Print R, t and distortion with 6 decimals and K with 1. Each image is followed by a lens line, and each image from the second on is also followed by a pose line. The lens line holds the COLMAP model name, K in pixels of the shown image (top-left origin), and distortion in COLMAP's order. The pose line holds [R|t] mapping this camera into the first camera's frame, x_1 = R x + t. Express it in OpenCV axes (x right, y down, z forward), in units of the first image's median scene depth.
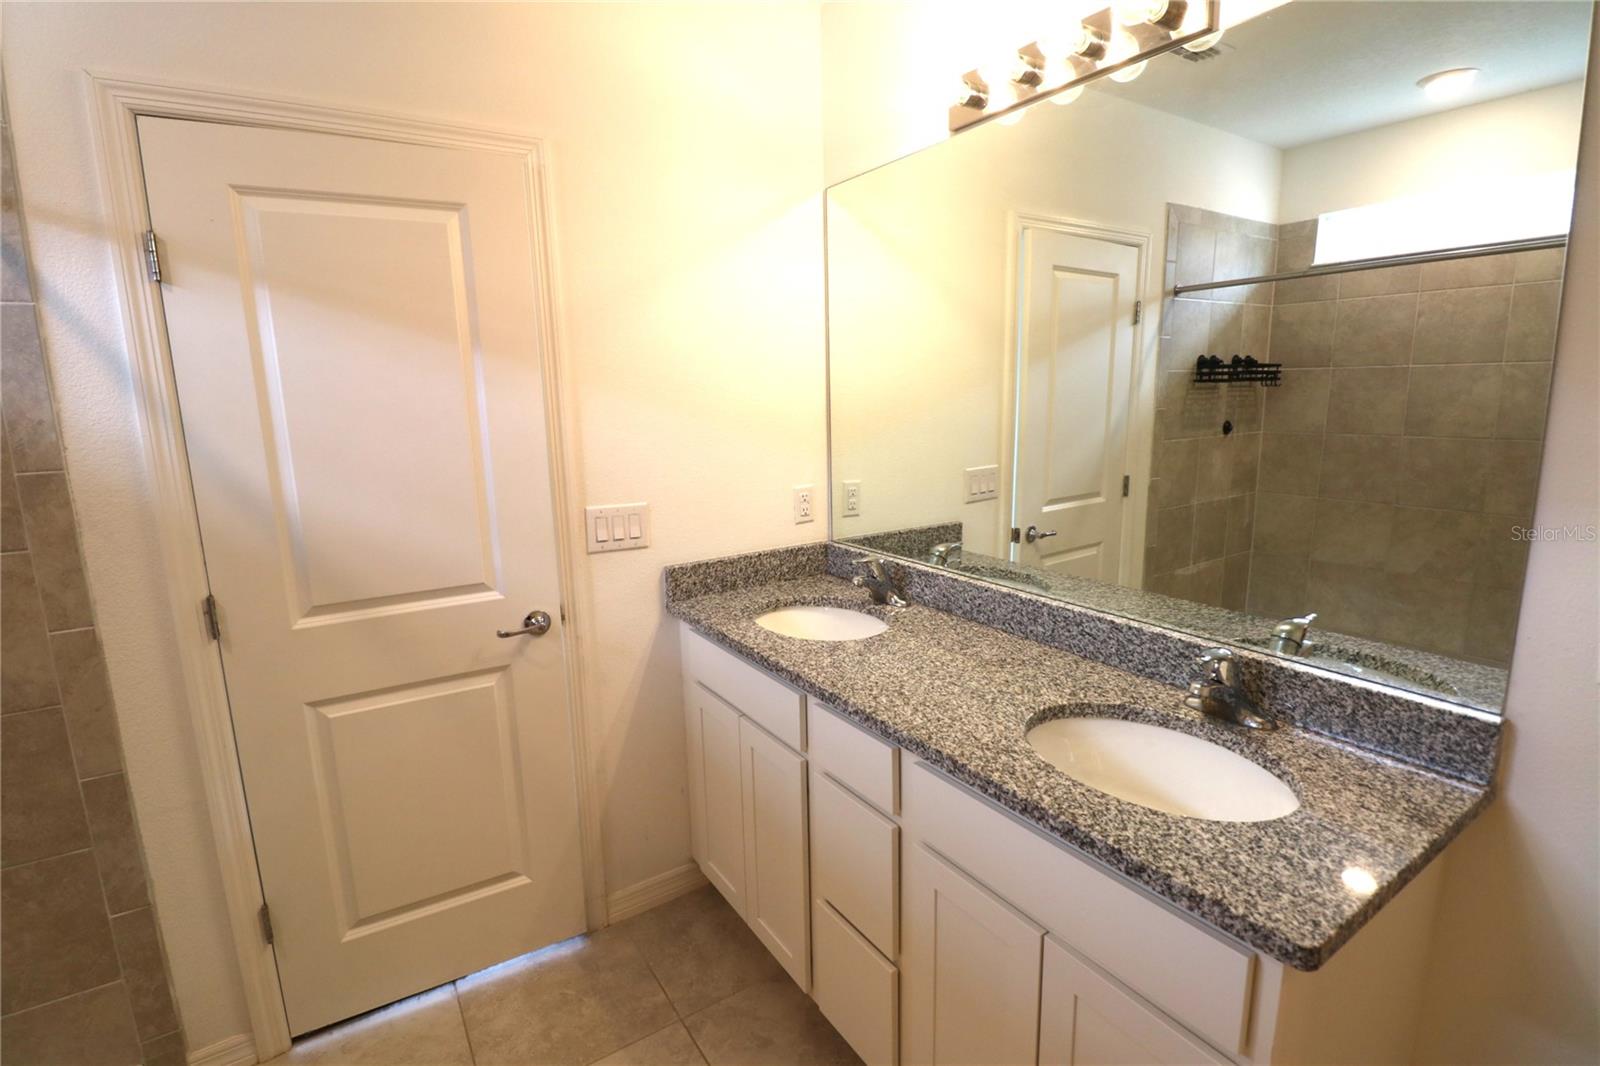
lens RADIAL K [[740.5, 0, 792.9], [0, 740.5, 525.2], [0, 0, 1]] dist [-0.003790, -0.009251]
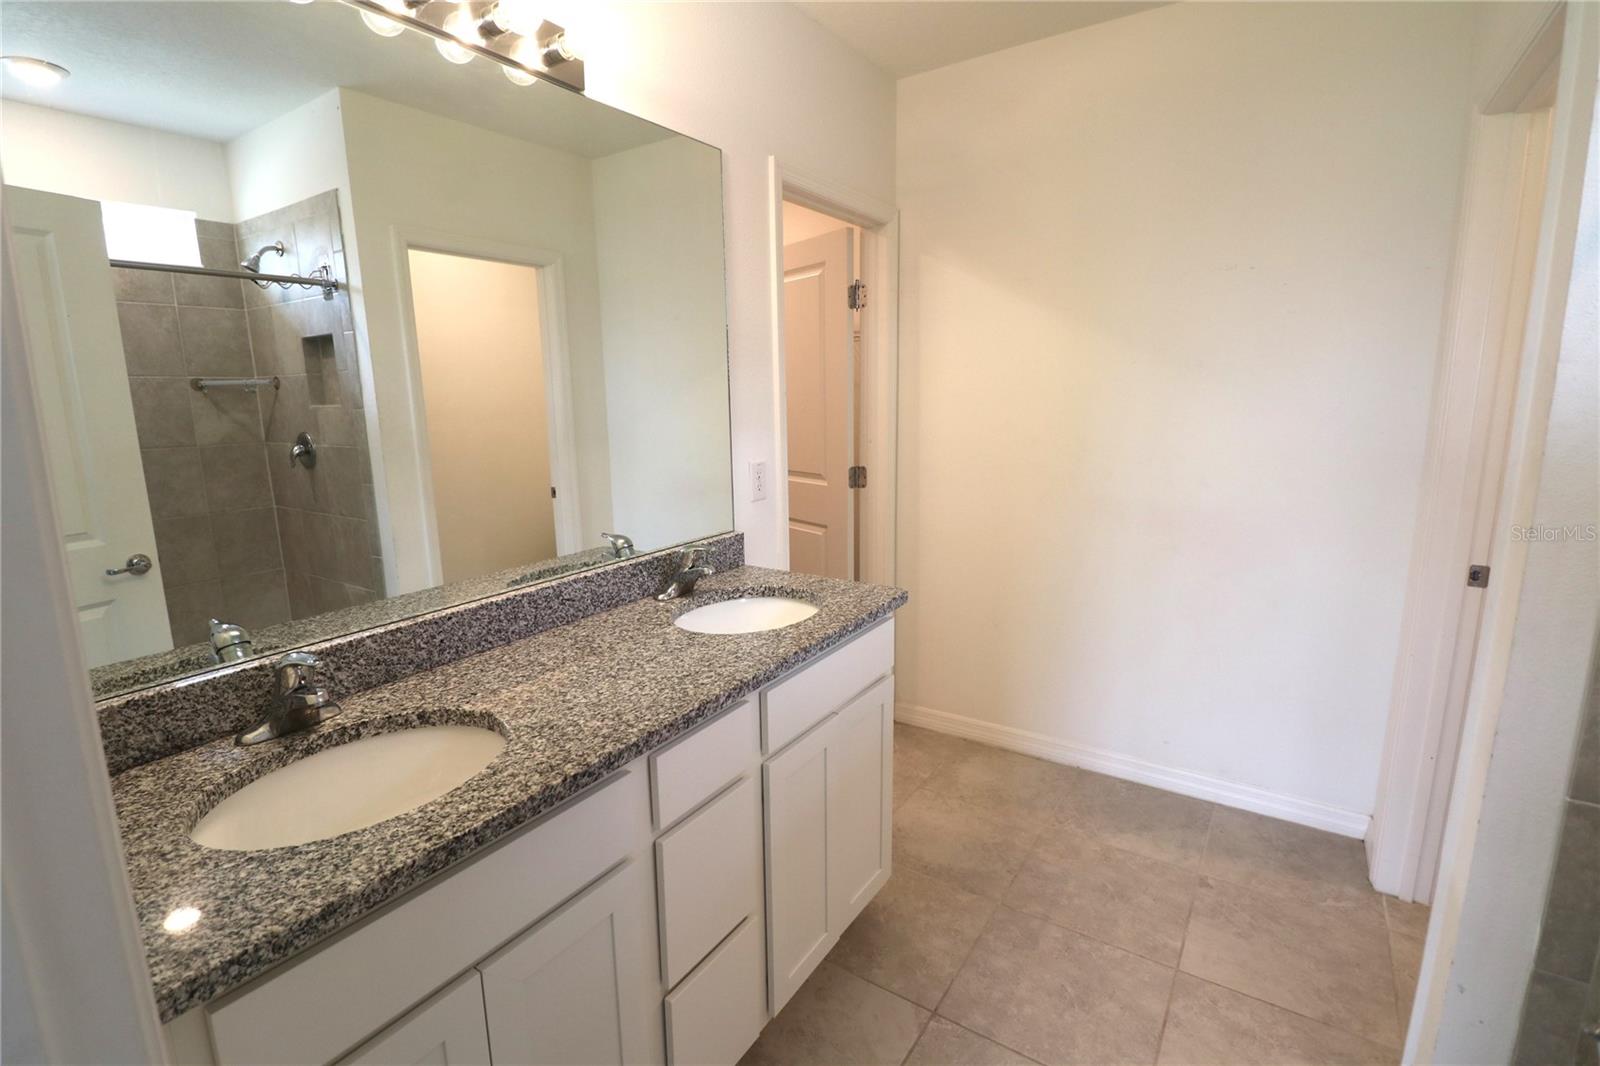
lens RADIAL K [[740.5, 0, 794.6], [0, 740.5, 528.9], [0, 0, 1]] dist [-0.003790, -0.009251]
pose [[-0.397277, -0.143385, 0.906428, -0.460646], [0.184198, 0.955159, 0.231825, -0.092902], [-0.899023, 0.259061, -0.353052, 0.711536]]
